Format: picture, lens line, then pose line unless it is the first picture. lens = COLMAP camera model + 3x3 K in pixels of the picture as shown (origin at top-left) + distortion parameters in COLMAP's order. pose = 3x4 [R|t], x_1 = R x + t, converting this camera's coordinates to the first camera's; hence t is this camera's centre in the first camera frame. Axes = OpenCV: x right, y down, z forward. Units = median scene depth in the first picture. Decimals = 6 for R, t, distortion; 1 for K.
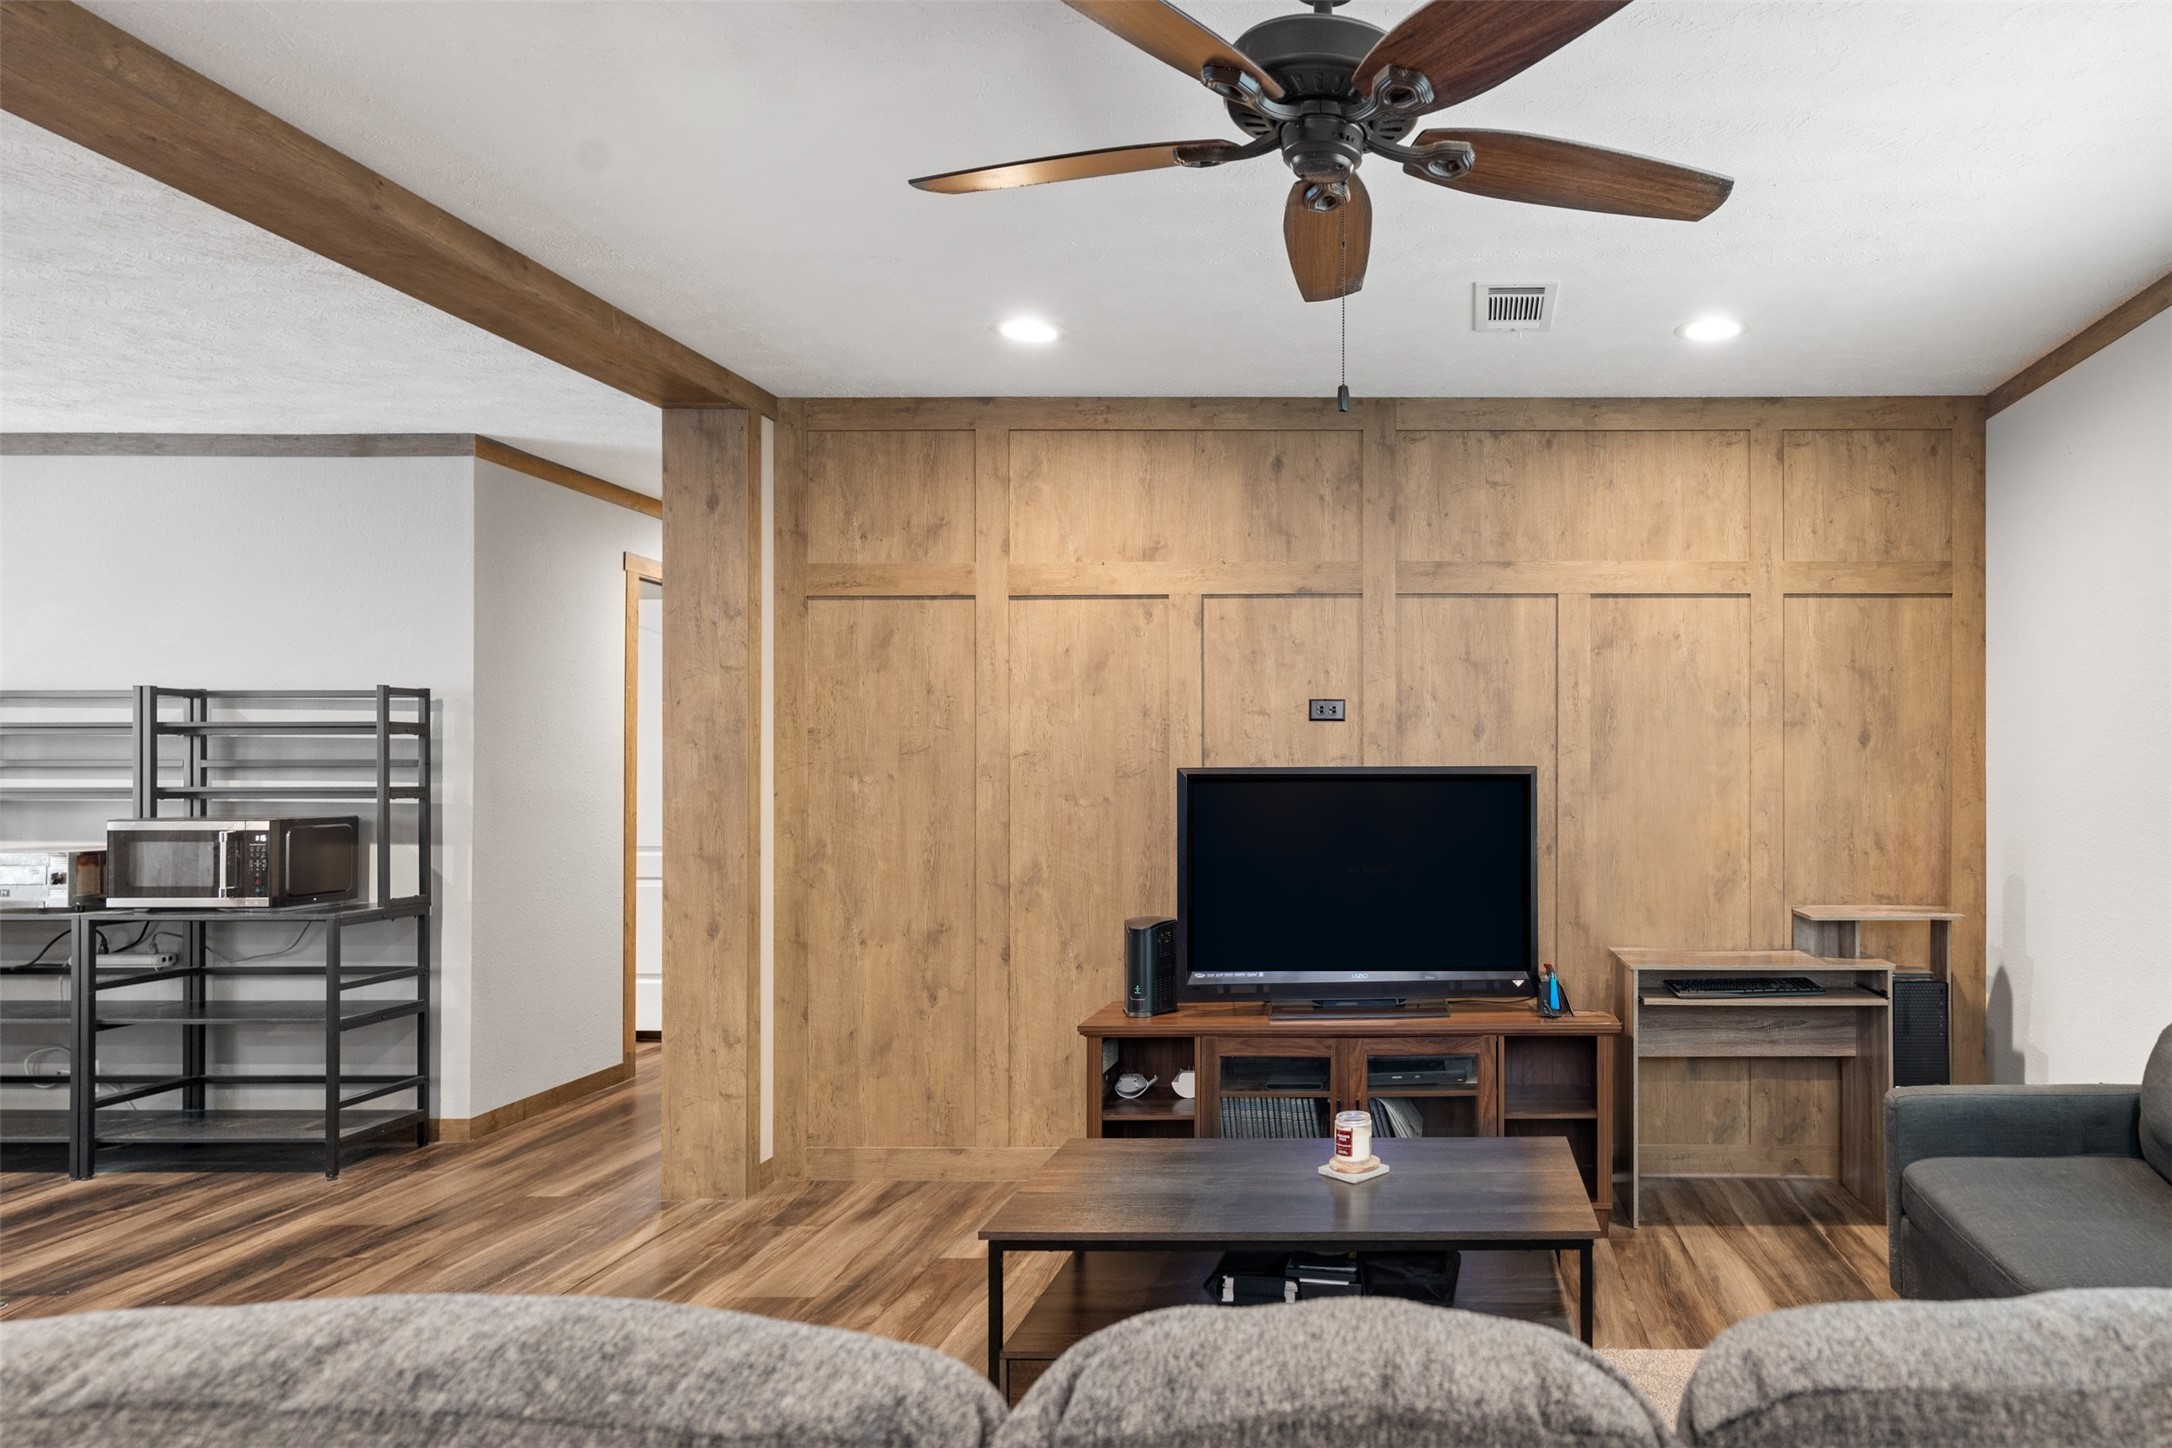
lens RADIAL K [[1325.5, 0, 1427.4], [0, 1325.5, 765.2], [0, 0, 1]] dist [-0.003194, 0.000341]
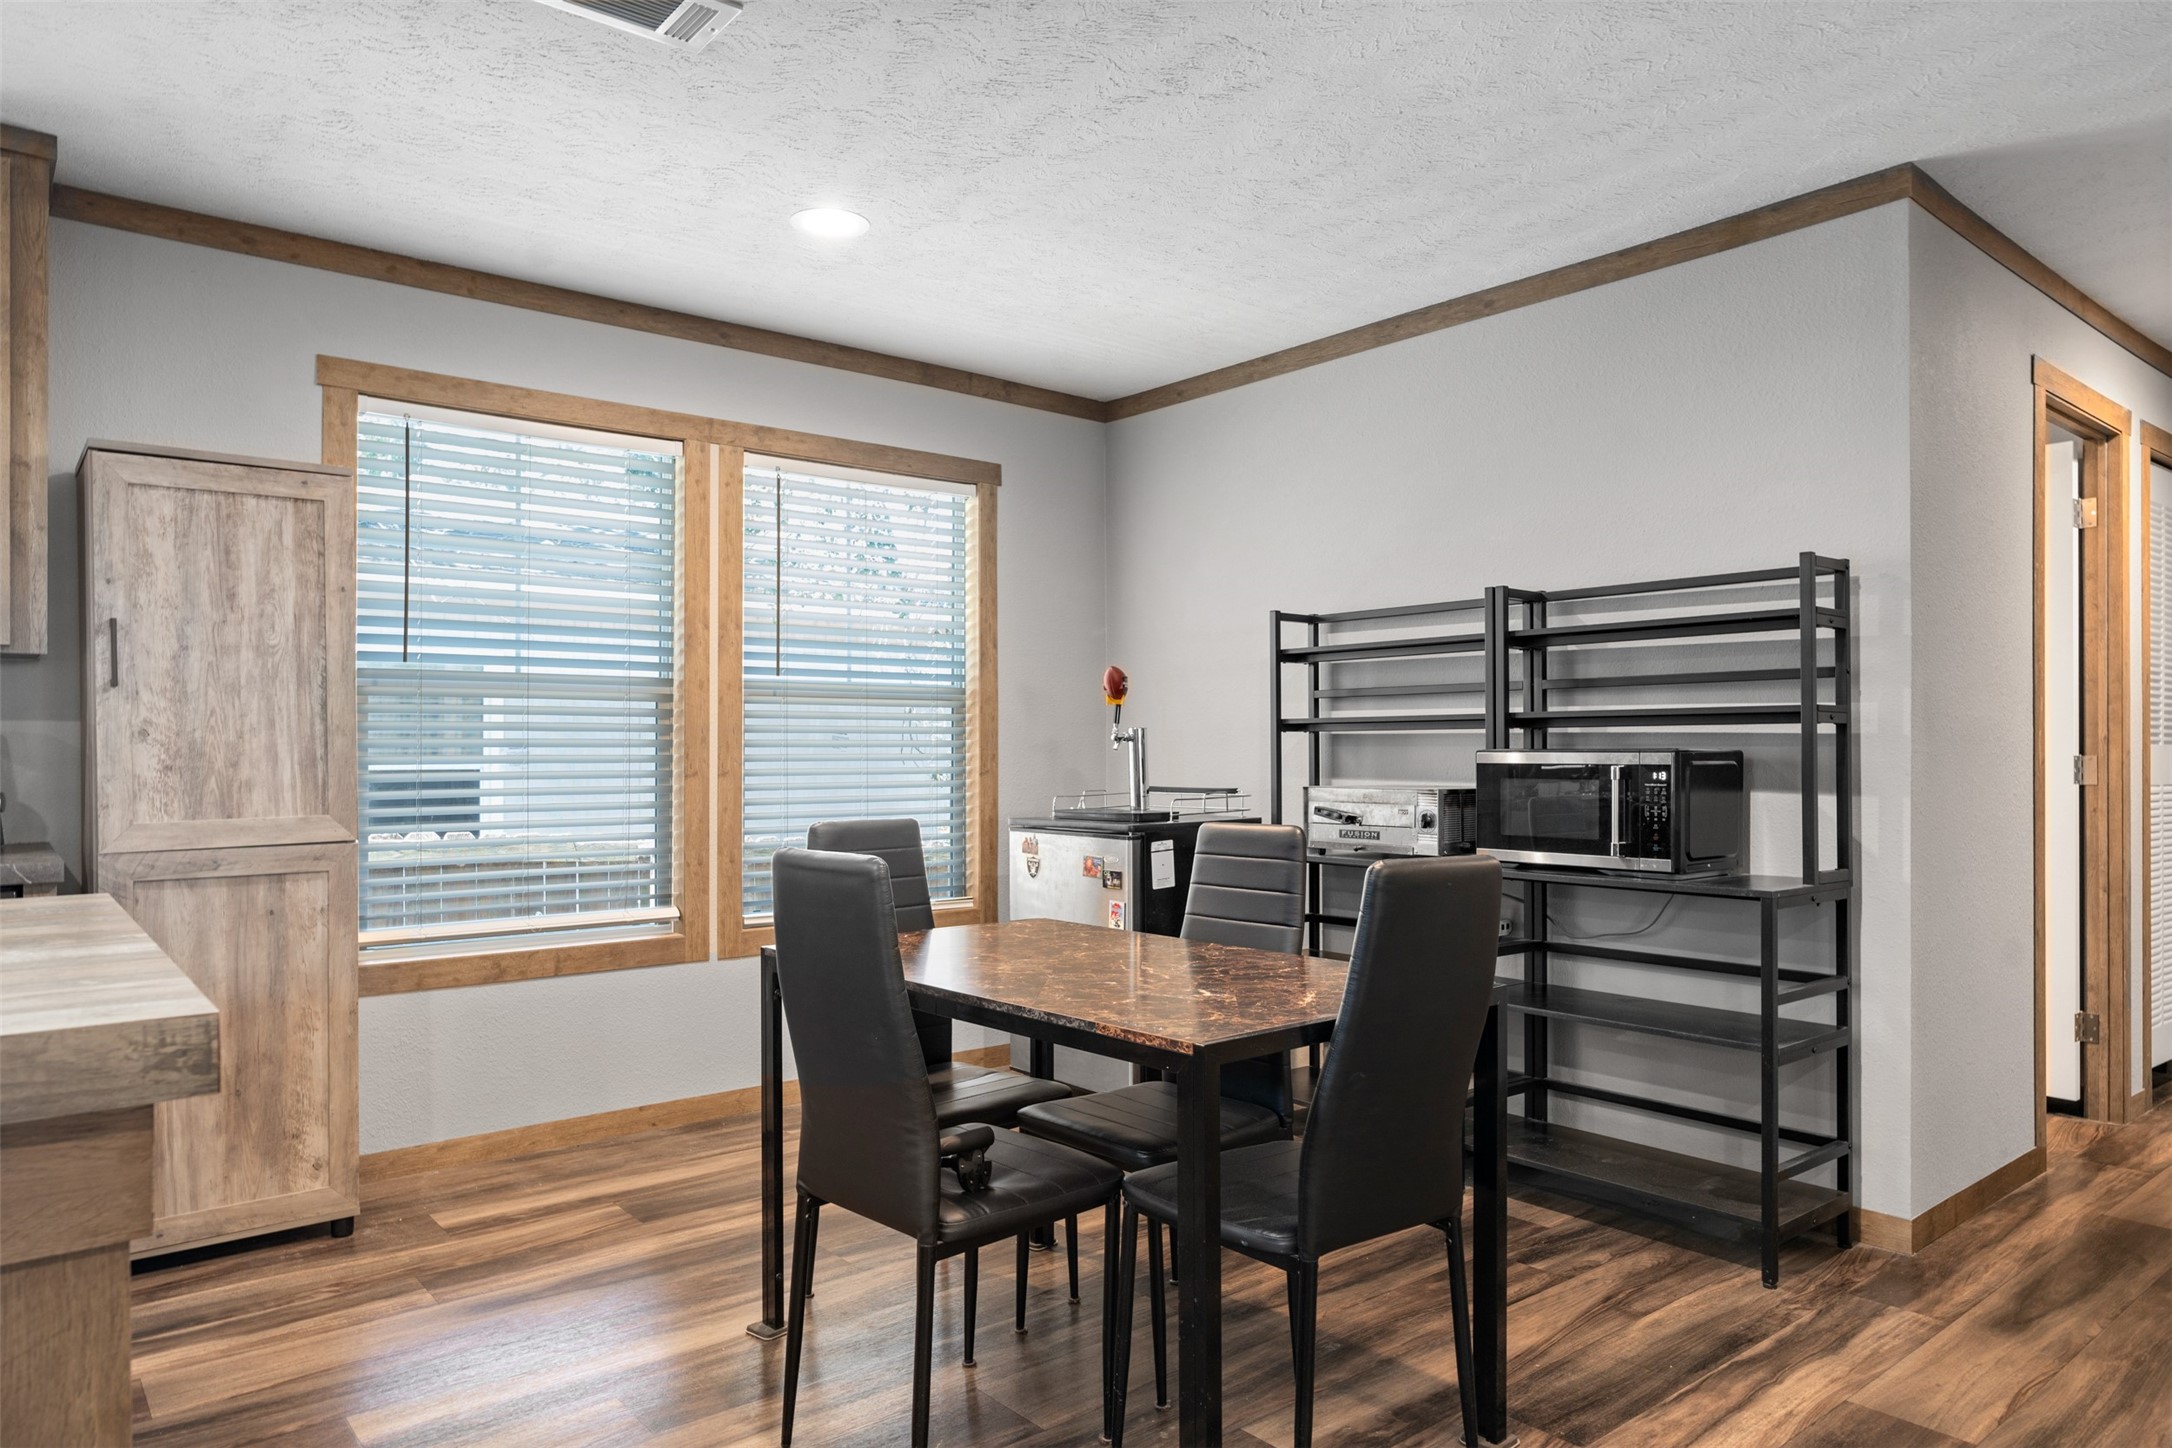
lens RADIAL K [[1363.0, 0, 1089.0], [0, 1363.0, 743.2], [0, 0, 1]] dist [-0.000363, 0.000170]
pose [[0.638062, -0.005215, -0.769968, -0.508772], [0.002382, 0.999986, -0.004799, 0.040105], [0.769982, 0.001228, 0.638065, 0.289533]]
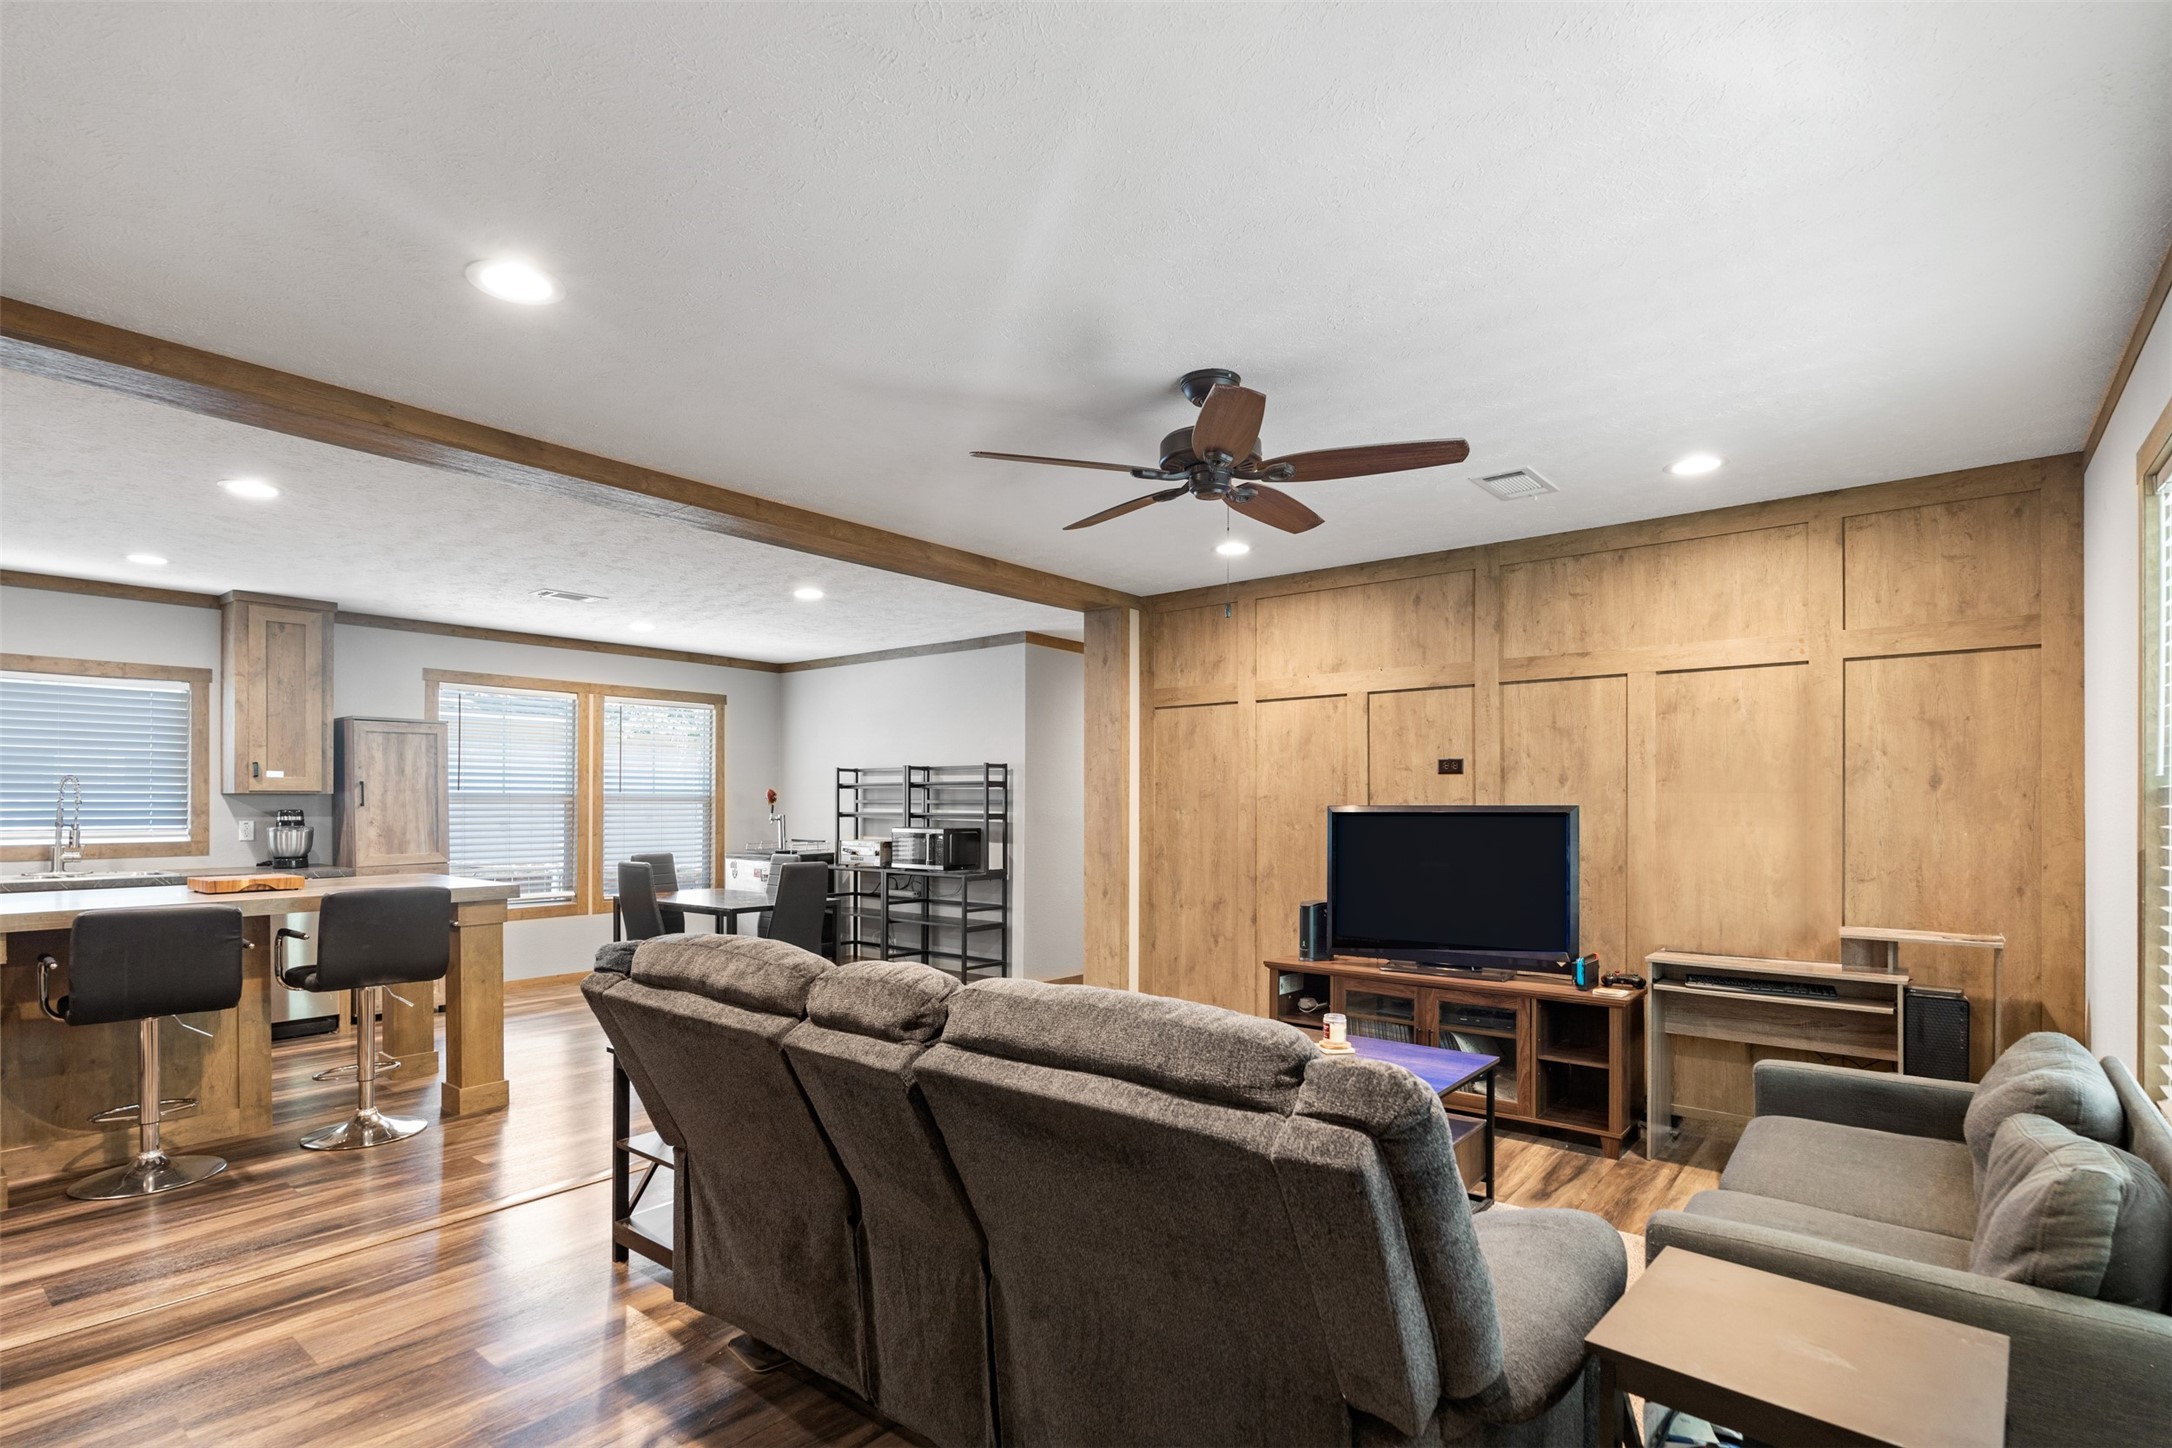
lens RADIAL K [[1036.7, 0, 1077.6], [0, 1036.7, 805.4], [0, 0, 1]] dist [-0.001802, -0.000078]
pose [[0.771581, 0.003968, -0.636119, 0.328467], [-0.003106, 0.999992, 0.002470, -0.000389], [0.636124, 0.000070, 0.771587, -0.128602]]
